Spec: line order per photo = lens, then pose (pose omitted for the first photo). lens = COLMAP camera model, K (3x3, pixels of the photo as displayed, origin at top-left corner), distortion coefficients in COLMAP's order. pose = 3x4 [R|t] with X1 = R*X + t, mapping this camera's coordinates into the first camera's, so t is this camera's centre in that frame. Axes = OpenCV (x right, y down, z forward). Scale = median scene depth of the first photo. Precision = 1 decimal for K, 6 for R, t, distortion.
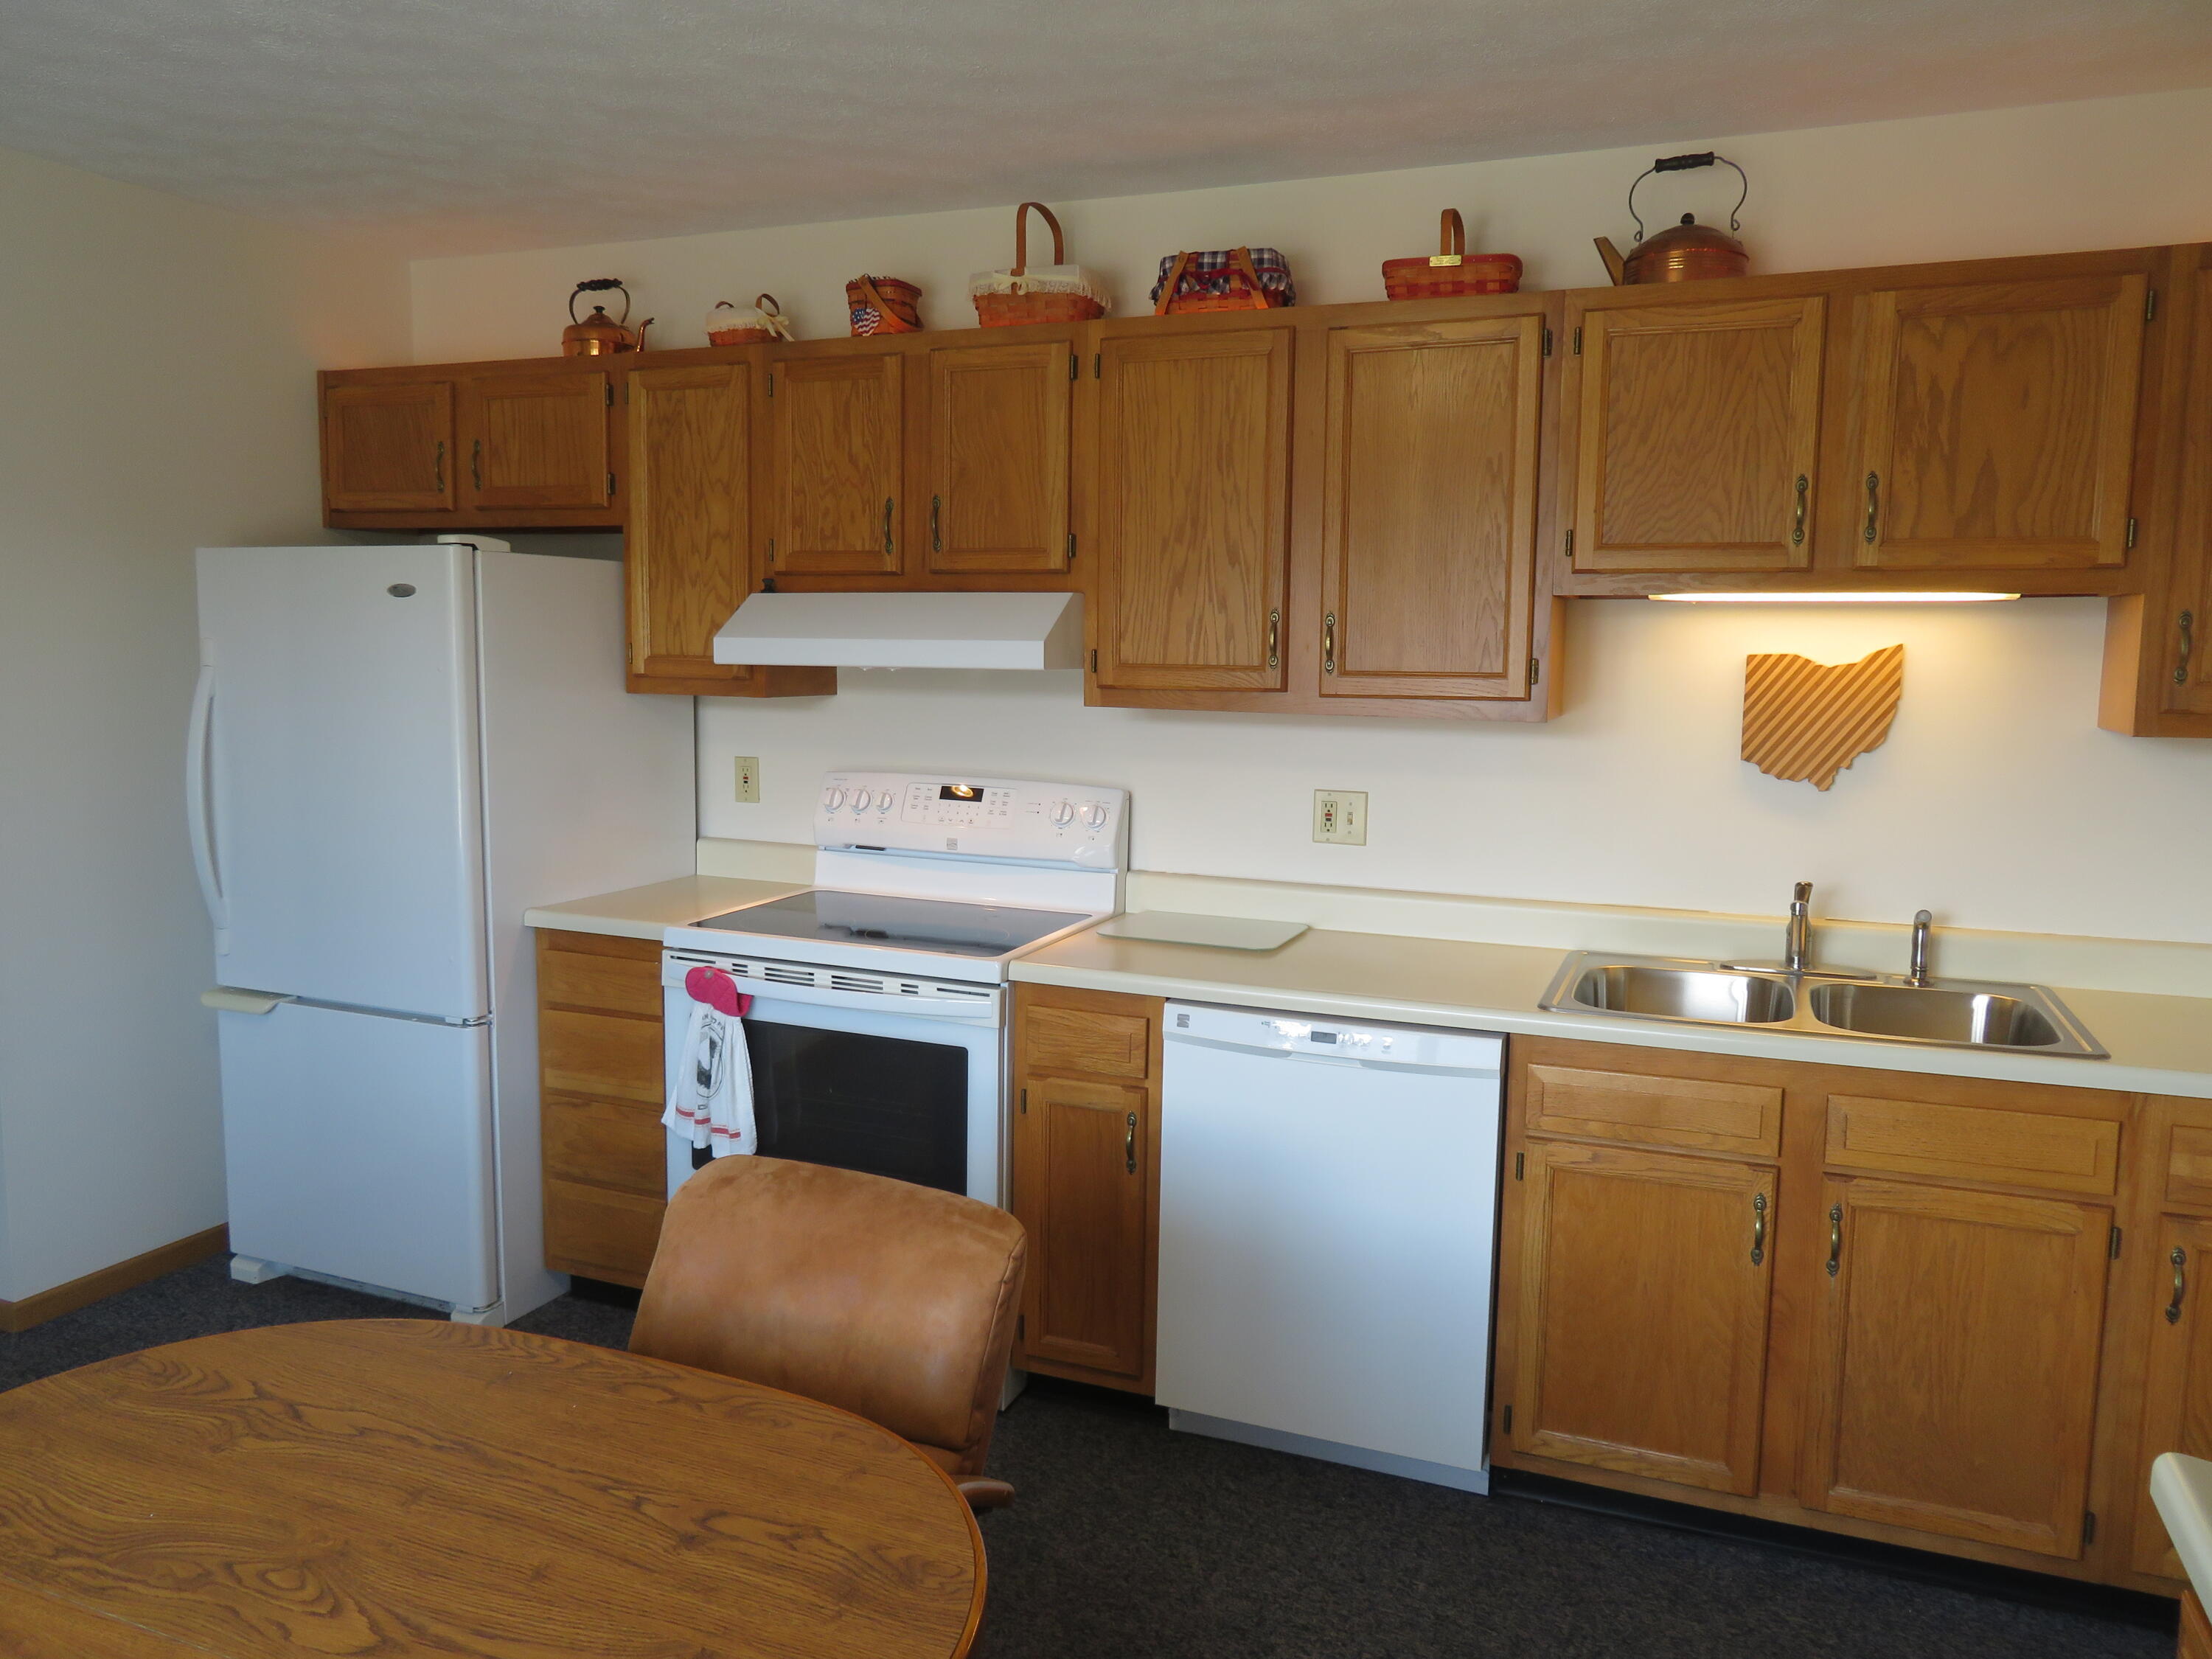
lens RADIAL K [[1576.9, 0, 1101.7], [0, 1576.9, 827.4], [0, 0, 1]] dist [-0.013758, 0.008585]
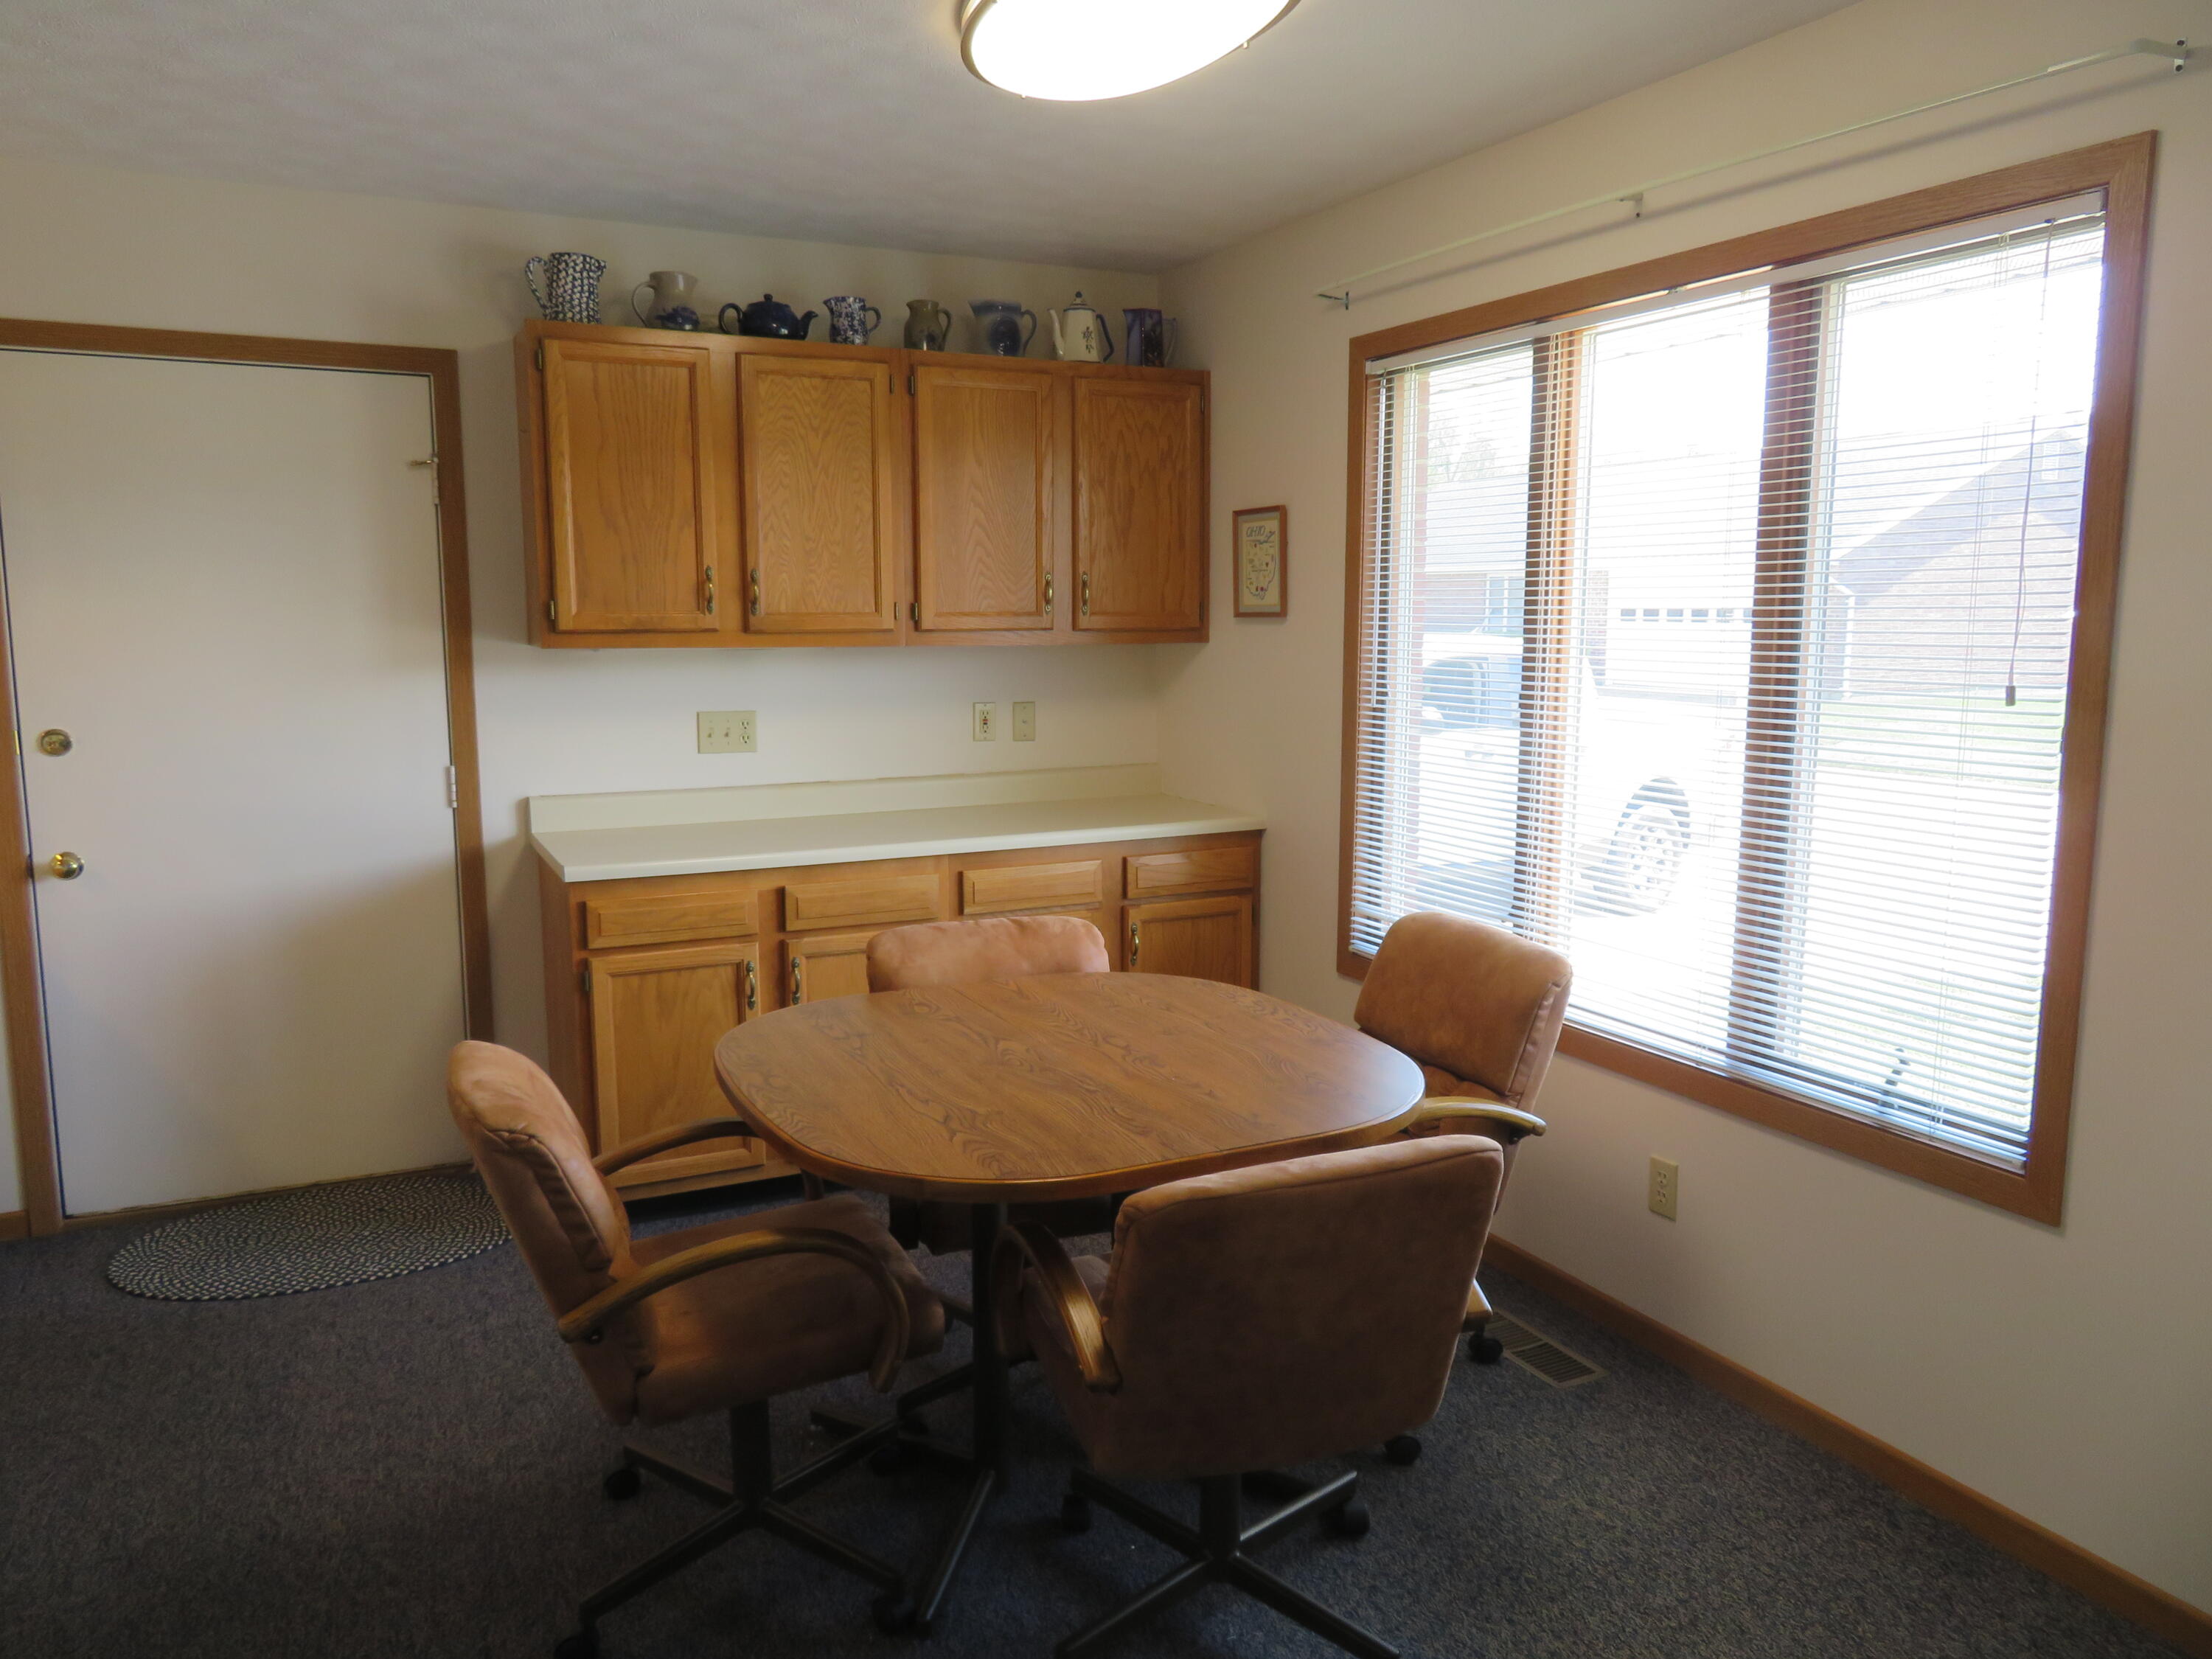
lens RADIAL K [[1576.9, 0, 1101.8], [0, 1576.9, 816.0], [0, 0, 1]] dist [-0.013758, 0.008585]
pose [[-0.750858, -0.101060, 0.652686, -0.850179], [0.062025, 0.973067, 0.222021, -0.123315], [-0.657545, 0.207189, -0.724367, 1.043215]]
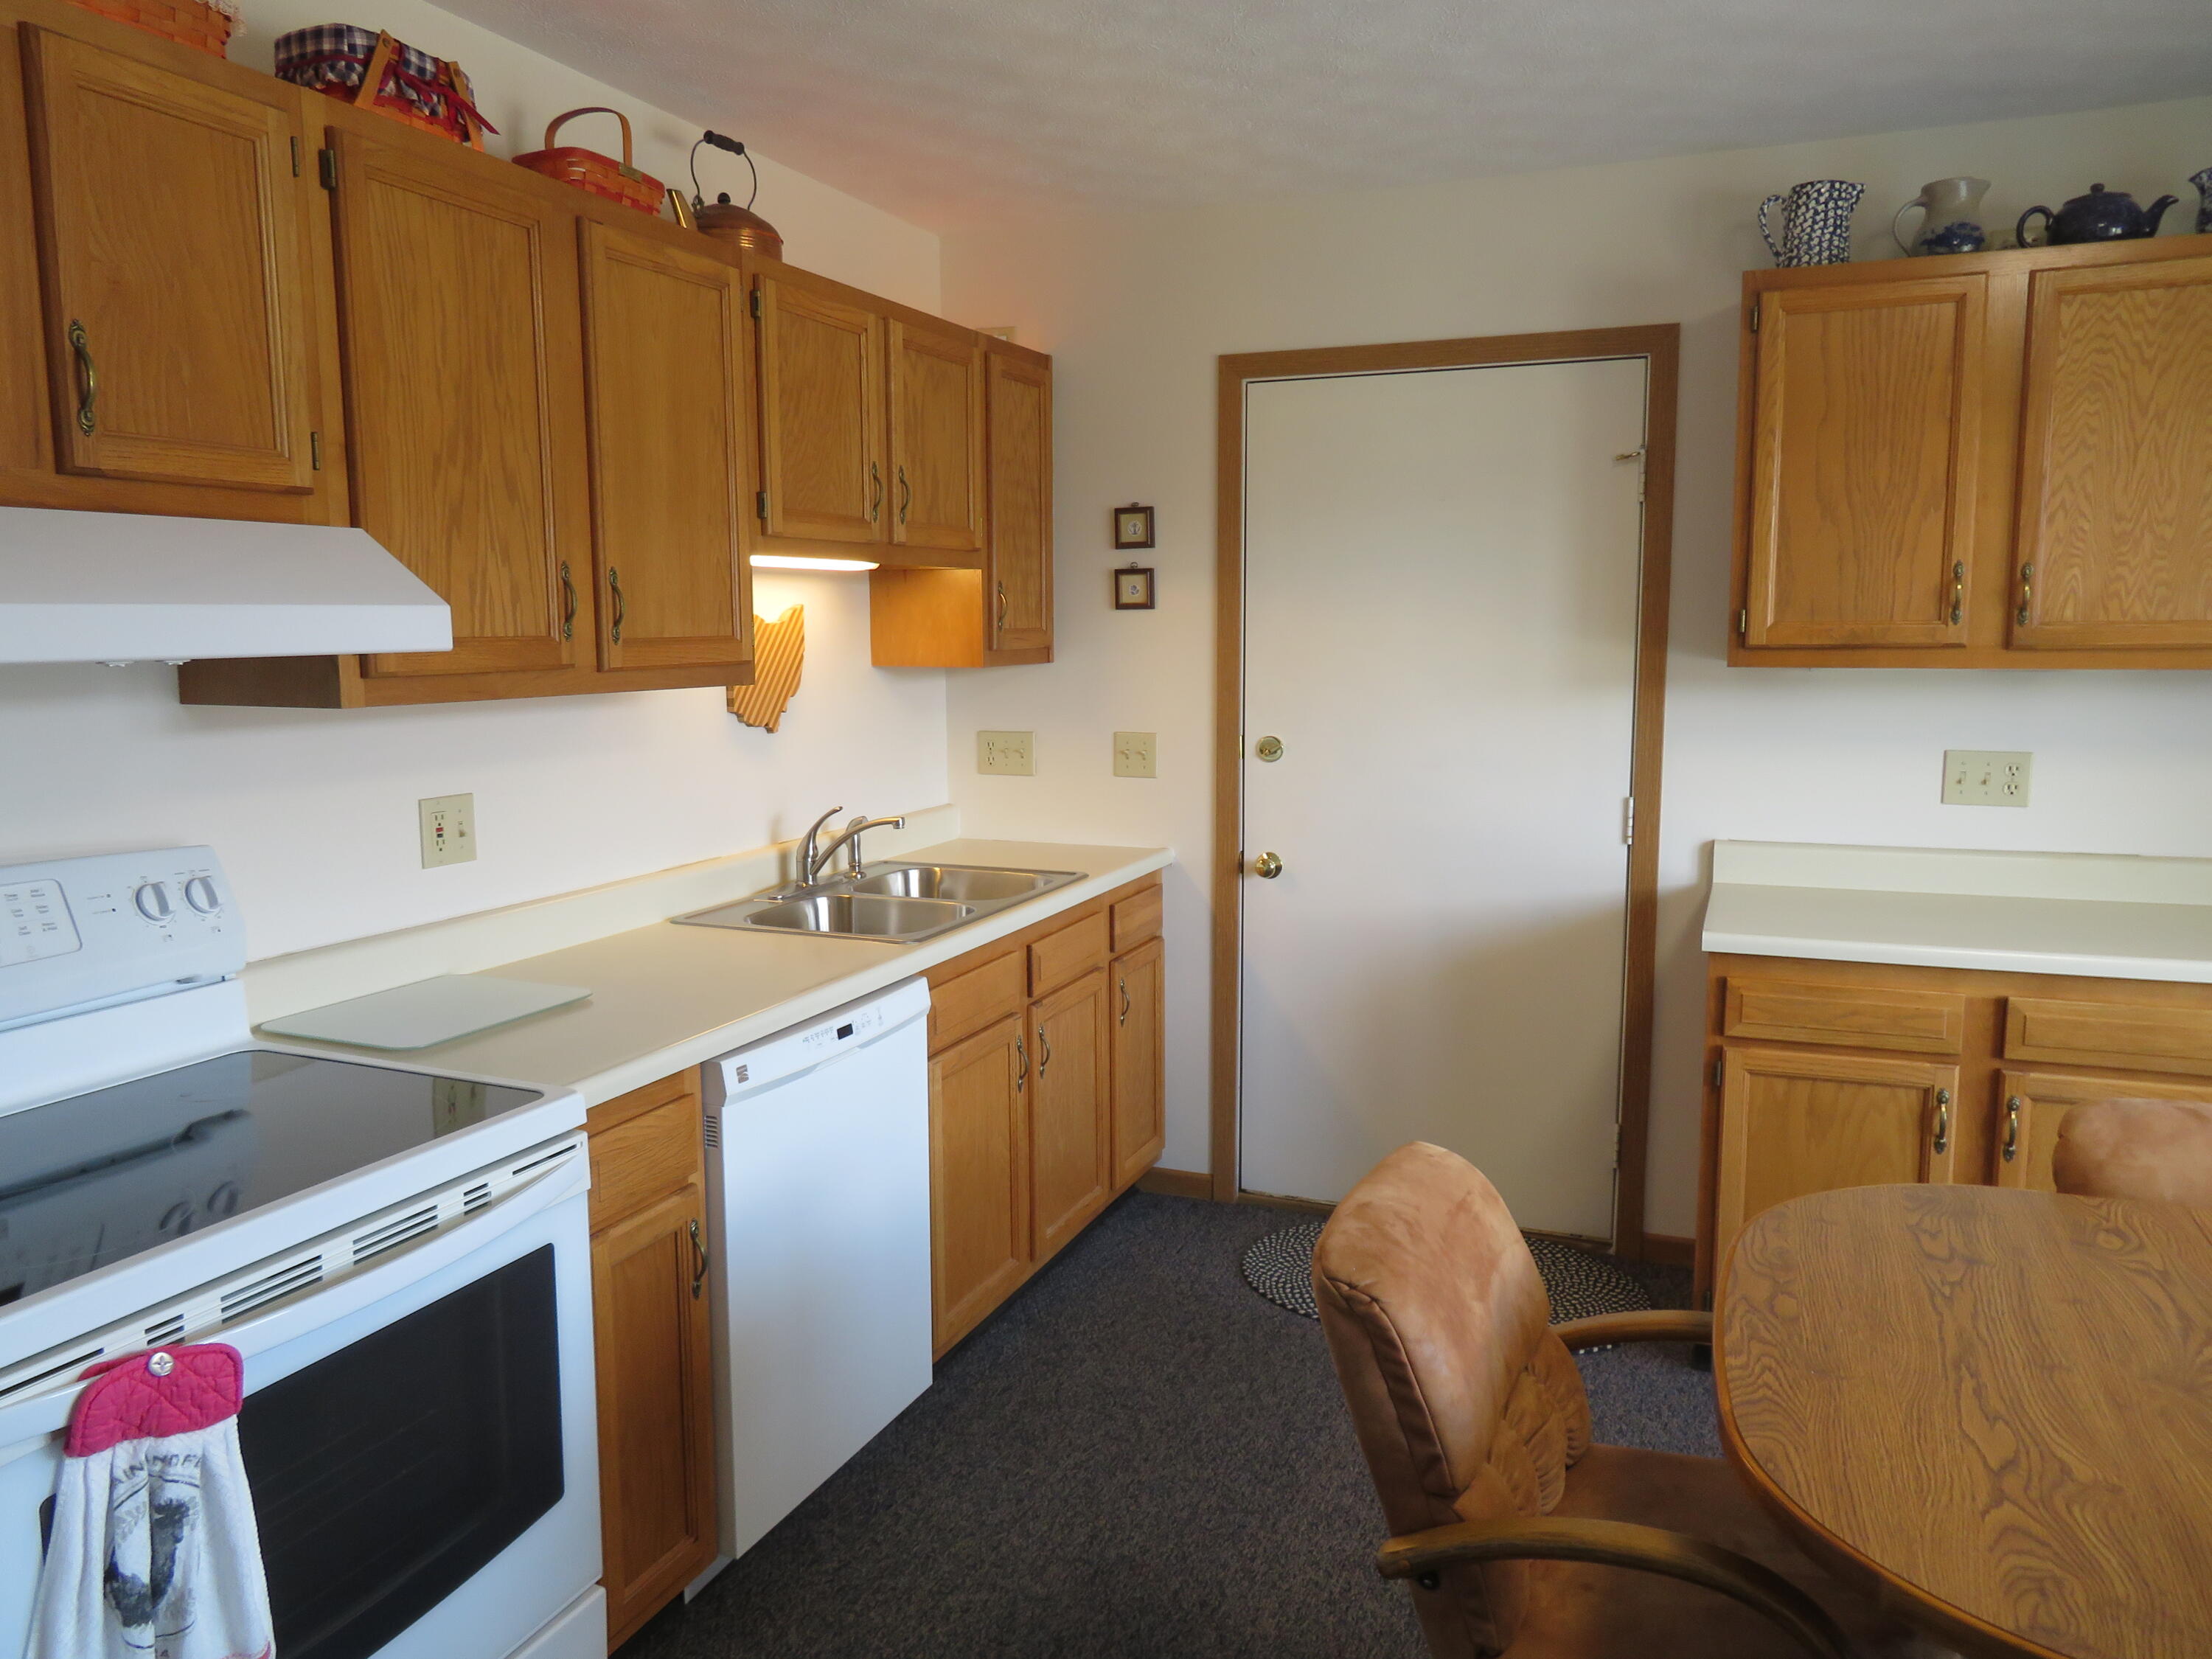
lens RADIAL K [[1576.9, 0, 1099.8], [0, 1576.9, 832.5], [0, 0, 1]] dist [-0.013758, 0.008585]
pose [[0.003842, -0.144845, 0.989447, -0.729399], [0.121428, 0.982200, 0.143313, -0.092561], [-0.992593, 0.119596, 0.021362, 0.785876]]
